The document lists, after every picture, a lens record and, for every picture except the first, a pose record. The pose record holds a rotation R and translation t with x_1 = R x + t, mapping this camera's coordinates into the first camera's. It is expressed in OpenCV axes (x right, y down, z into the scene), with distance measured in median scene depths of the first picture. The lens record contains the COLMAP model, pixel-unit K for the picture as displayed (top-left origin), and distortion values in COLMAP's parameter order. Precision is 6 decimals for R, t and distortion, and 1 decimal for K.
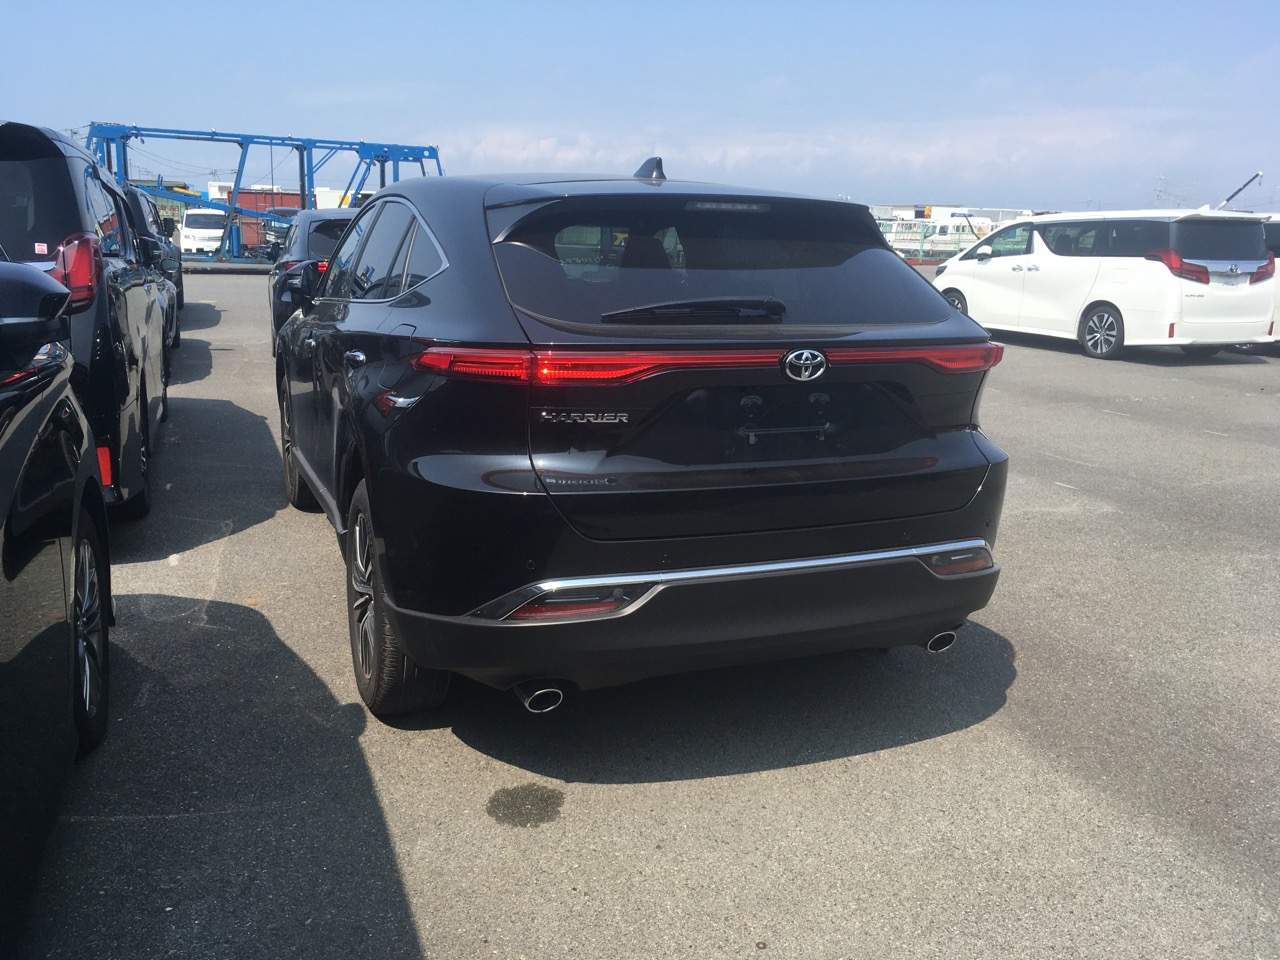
lens RADIAL K [[1123.1, 0, 640.0], [0, 1123.1, 480.0], [0, 0, 1]] dist [0.057477, -0.065044]
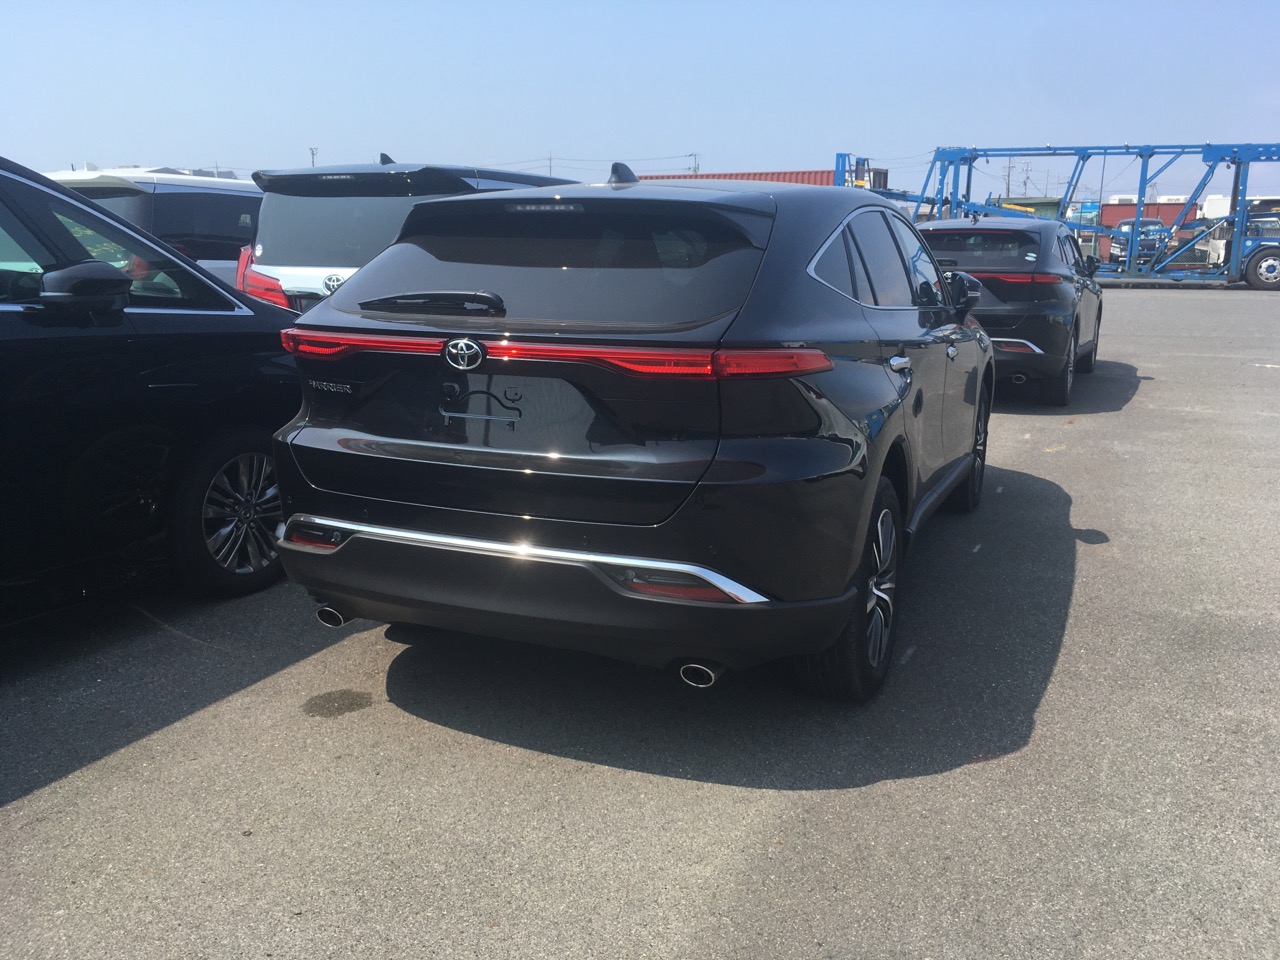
lens RADIAL K [[1123.1, 0, 640.0], [0, 1123.1, 480.0], [0, 0, 1]] dist [0.057477, -0.065044]
pose [[0.693098, 0.133945, -0.708290, 0.127325], [-0.143022, 0.988603, 0.047001, -0.007298], [0.706513, 0.068725, 0.704356, 0.046553]]
